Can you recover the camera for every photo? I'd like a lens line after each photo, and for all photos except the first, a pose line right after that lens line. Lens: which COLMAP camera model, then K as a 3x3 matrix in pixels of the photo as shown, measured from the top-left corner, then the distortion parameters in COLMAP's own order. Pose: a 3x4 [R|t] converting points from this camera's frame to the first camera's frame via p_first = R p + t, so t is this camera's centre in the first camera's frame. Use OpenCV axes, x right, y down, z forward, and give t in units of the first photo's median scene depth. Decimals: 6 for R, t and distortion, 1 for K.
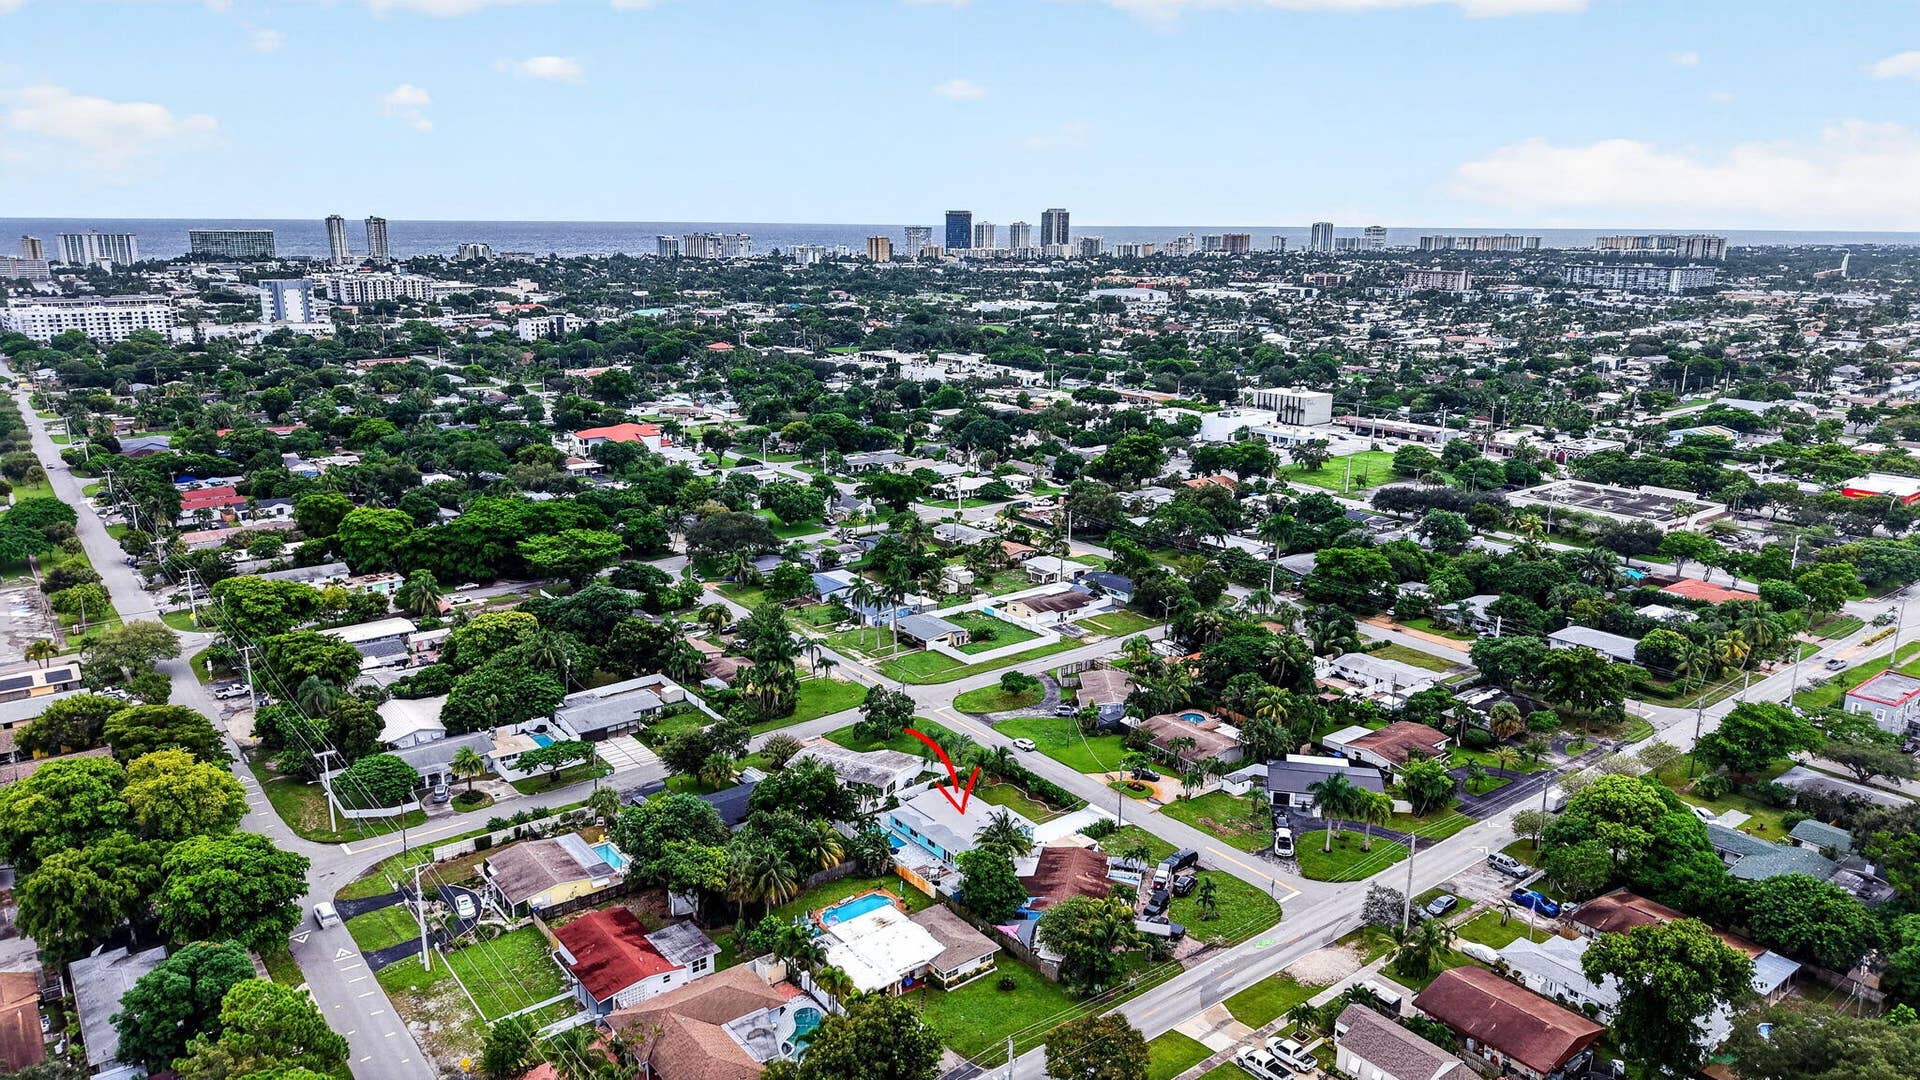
lens RADIAL K [[1247.5, 0, 960.0], [0, 1247.5, 540.0], [0, 0, 1]] dist [-0.001156, -0.003944]
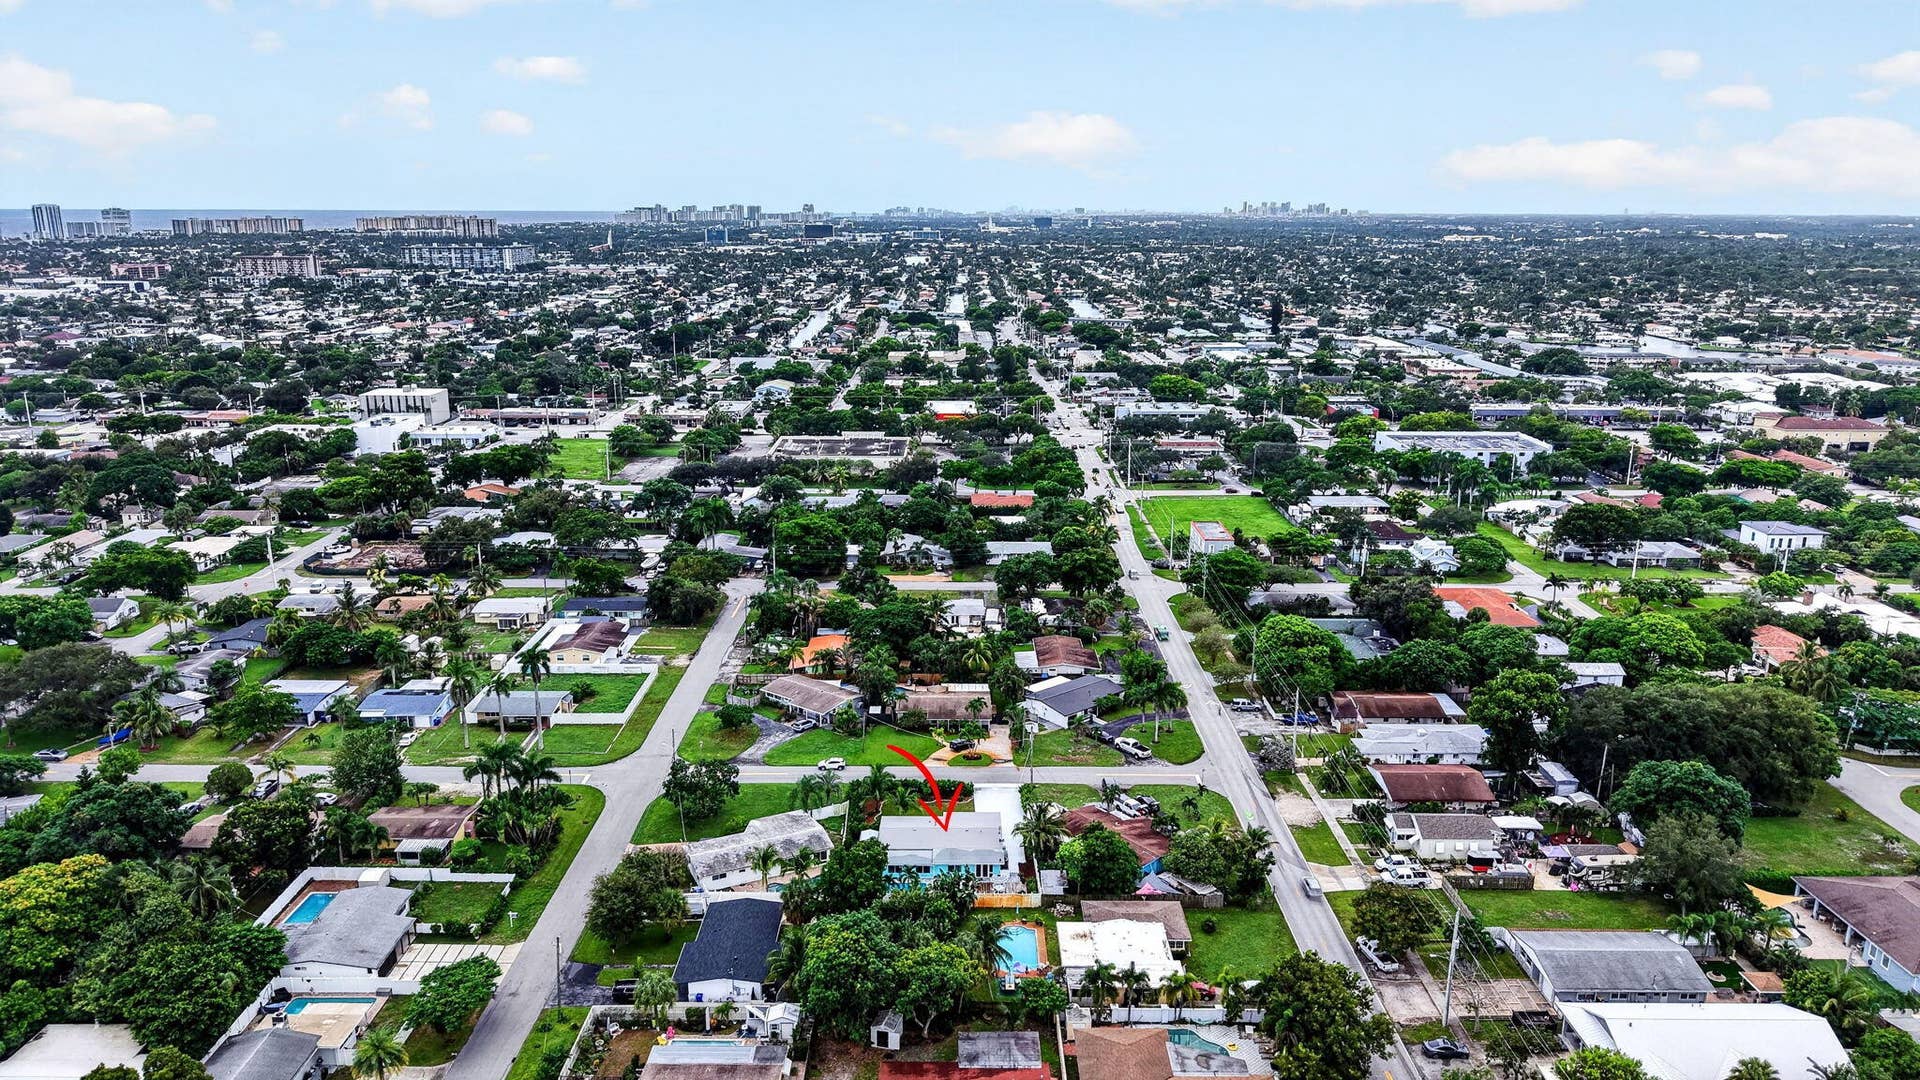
lens RADIAL K [[1247.5, 0, 960.0], [0, 1247.5, 540.0], [0, 0, 1]] dist [-0.001156, -0.003944]
pose [[0.614703, -0.204003, 0.761920, -0.241039], [0.193183, 0.975493, 0.105330, -0.035050], [-0.764735, 0.082443, 0.639048, 0.126710]]
